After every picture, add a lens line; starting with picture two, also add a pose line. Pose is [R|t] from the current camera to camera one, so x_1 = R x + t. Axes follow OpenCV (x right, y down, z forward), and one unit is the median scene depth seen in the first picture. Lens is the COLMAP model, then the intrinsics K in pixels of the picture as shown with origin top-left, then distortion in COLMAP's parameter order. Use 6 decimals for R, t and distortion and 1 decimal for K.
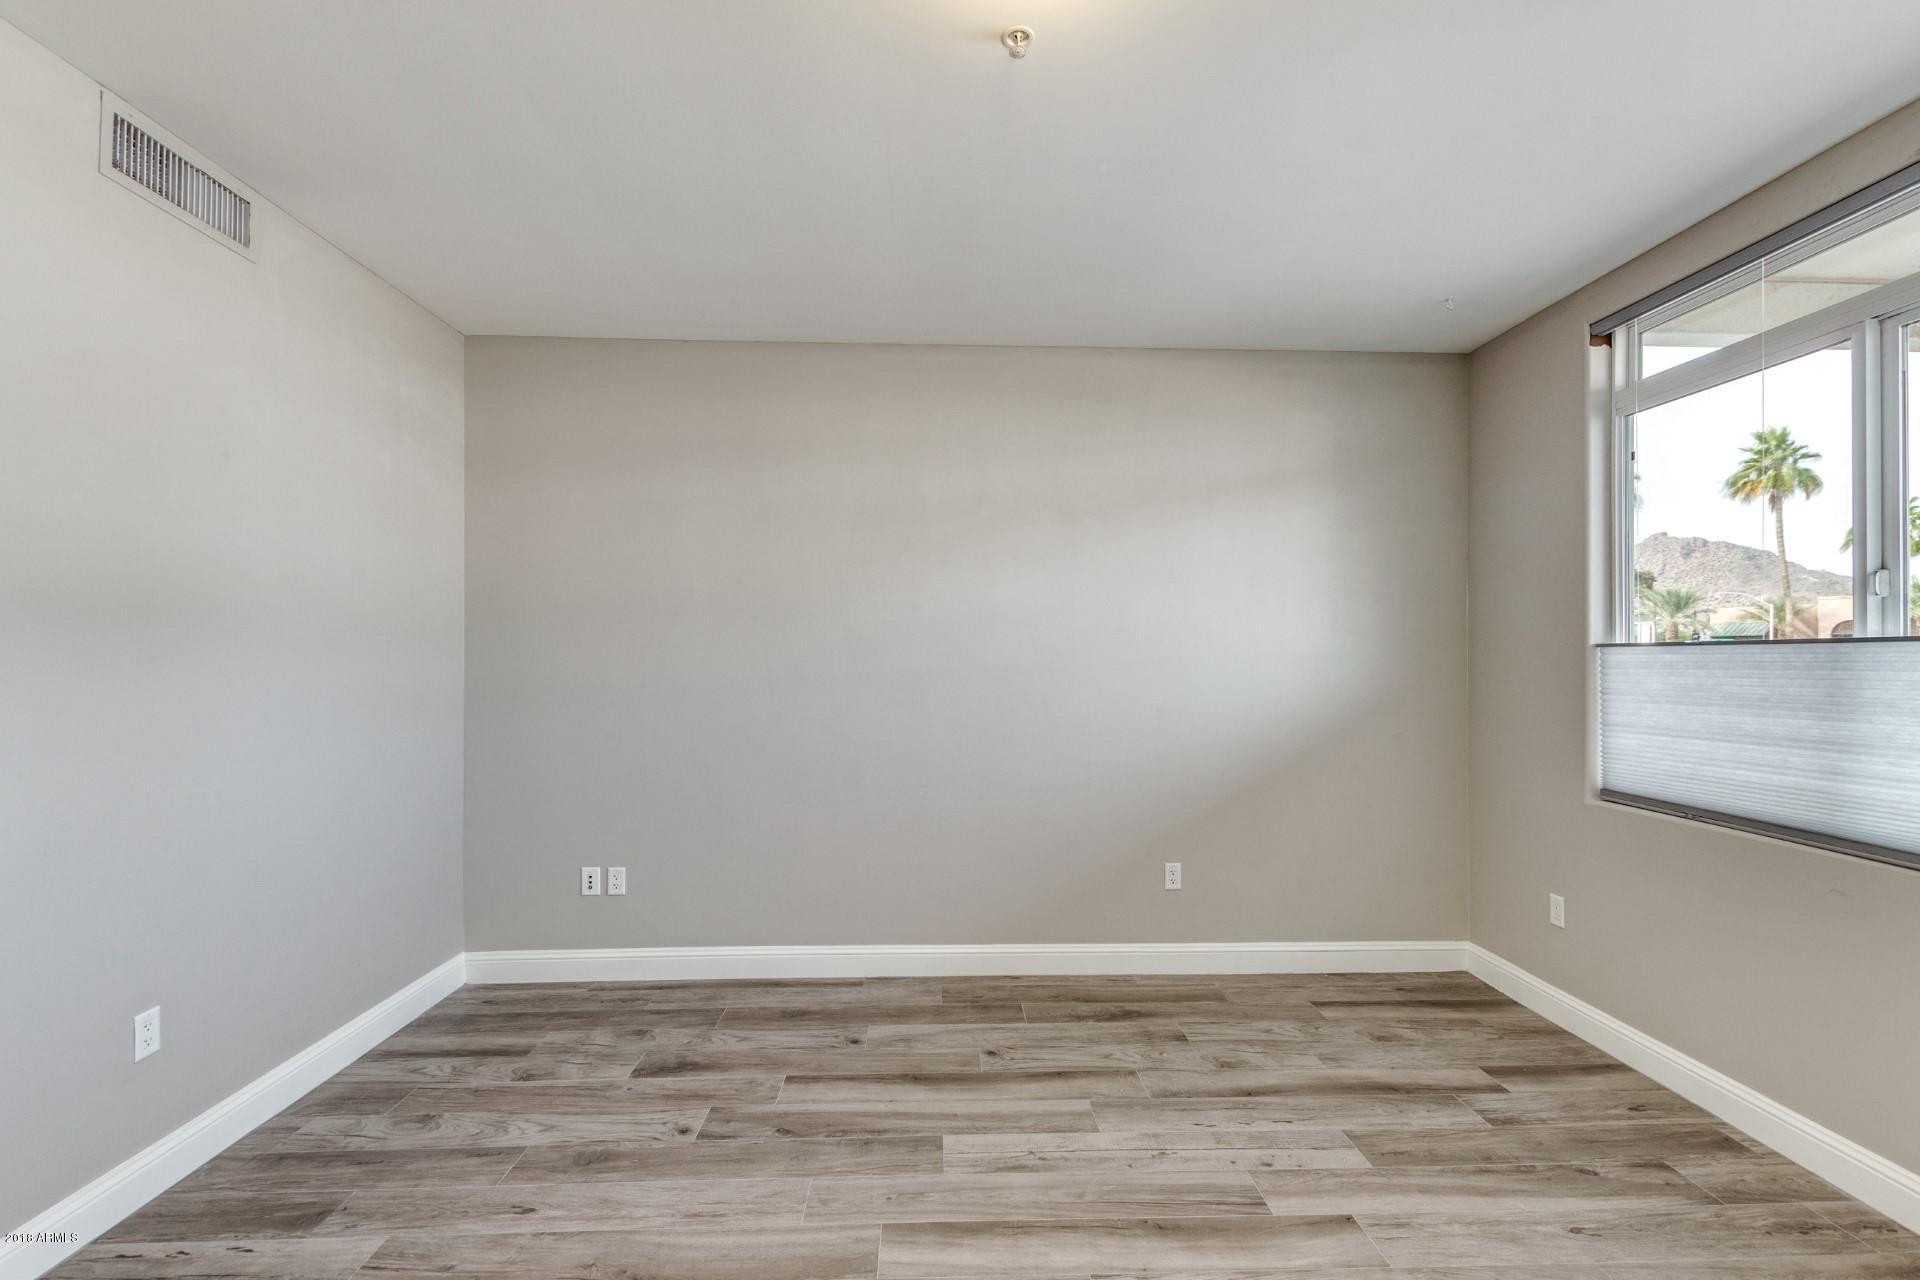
lens RADIAL K [[888.0, 0, 964.4], [0, 888.0, 644.7], [0, 0, 1]] dist [0.005251, -0.002268]
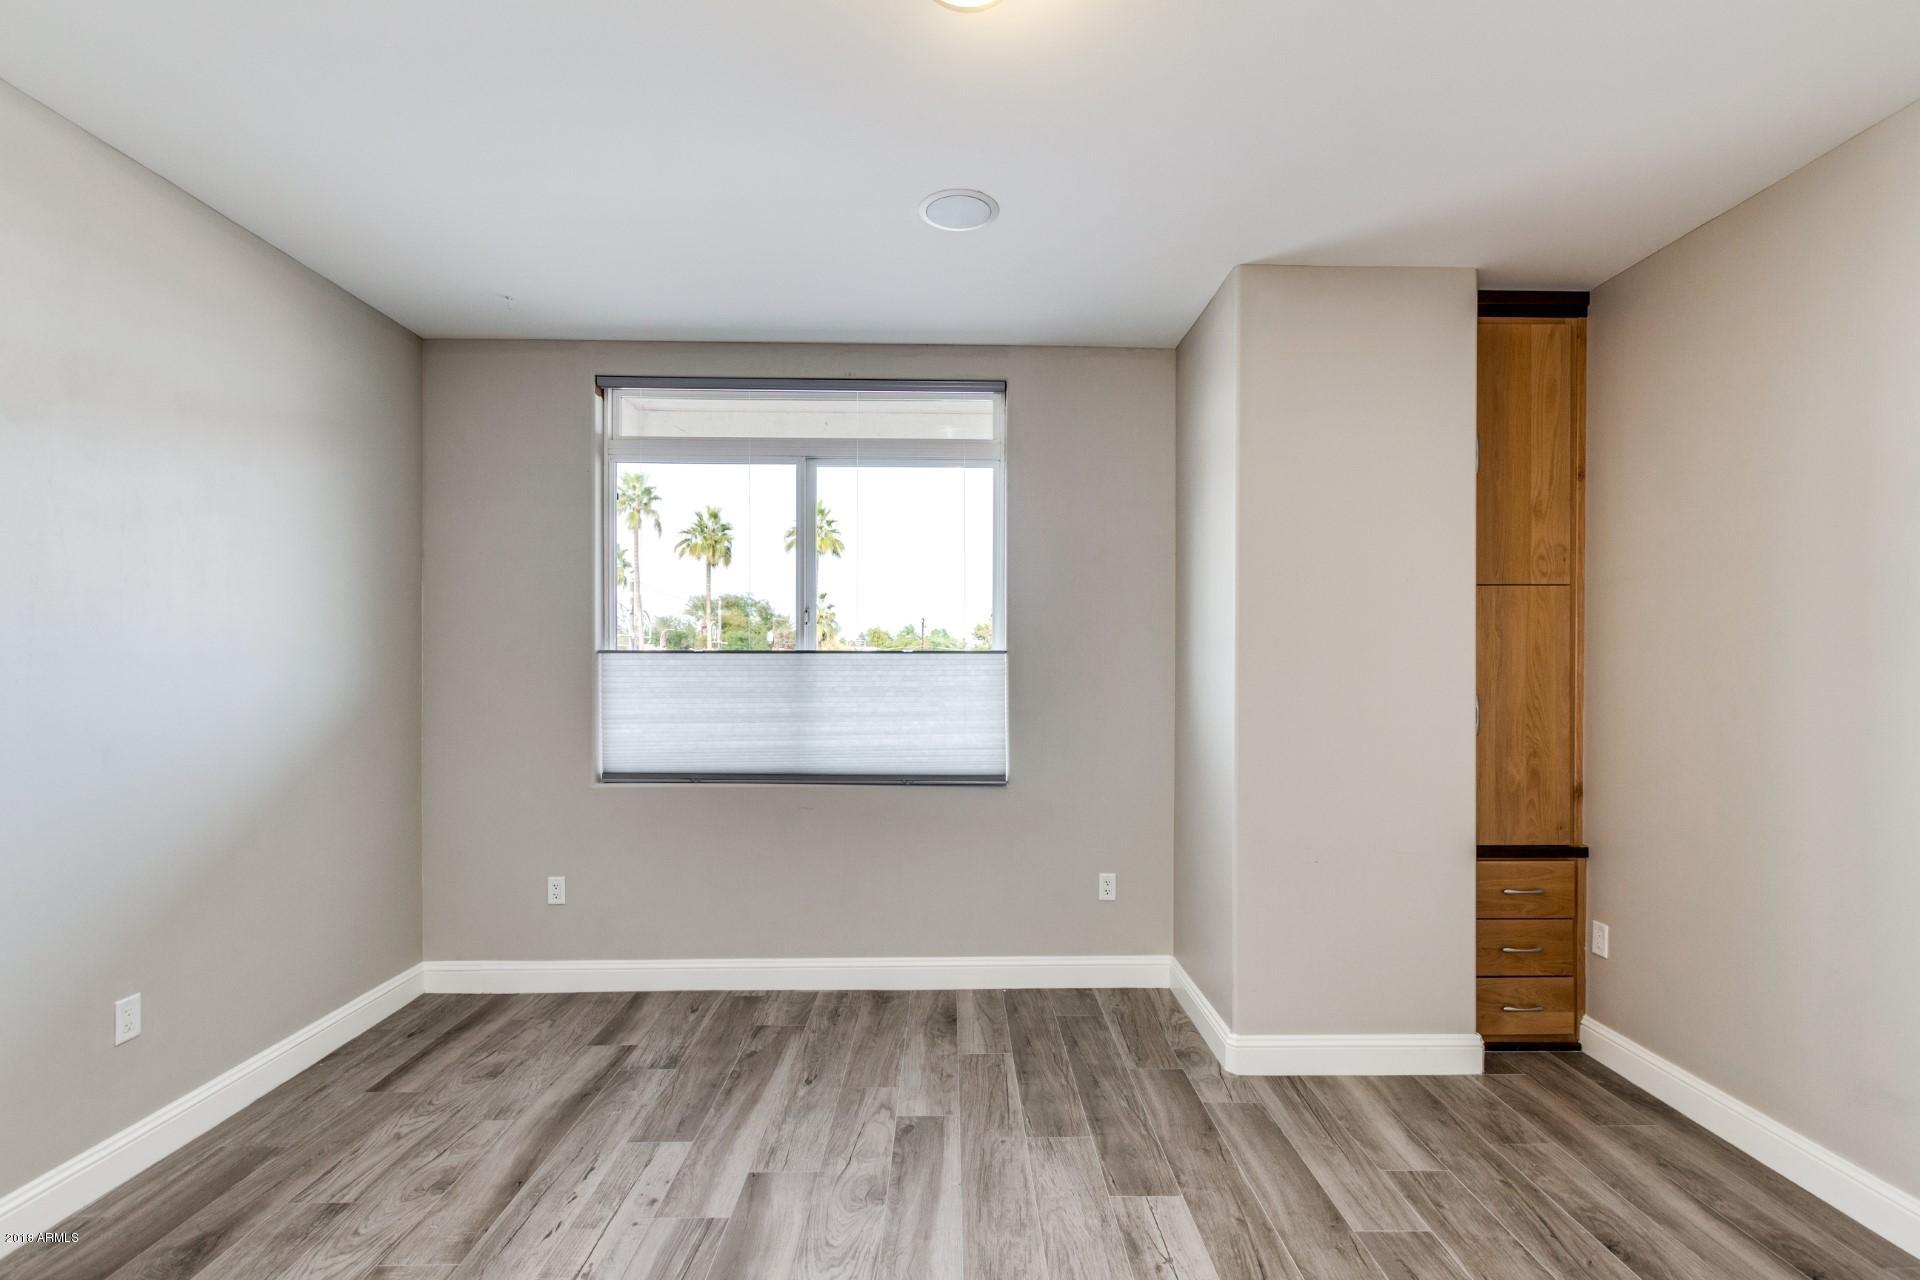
lens RADIAL K [[888.0, 0, 968.7], [0, 888.0, 656.2], [0, 0, 1]] dist [0.005251, -0.002268]
pose [[-0.003682, 0.008982, 0.999953, -0.518016], [-0.018855, 0.999781, -0.009050, 0.009534], [-0.999815, -0.018887, -0.003512, 0.583506]]
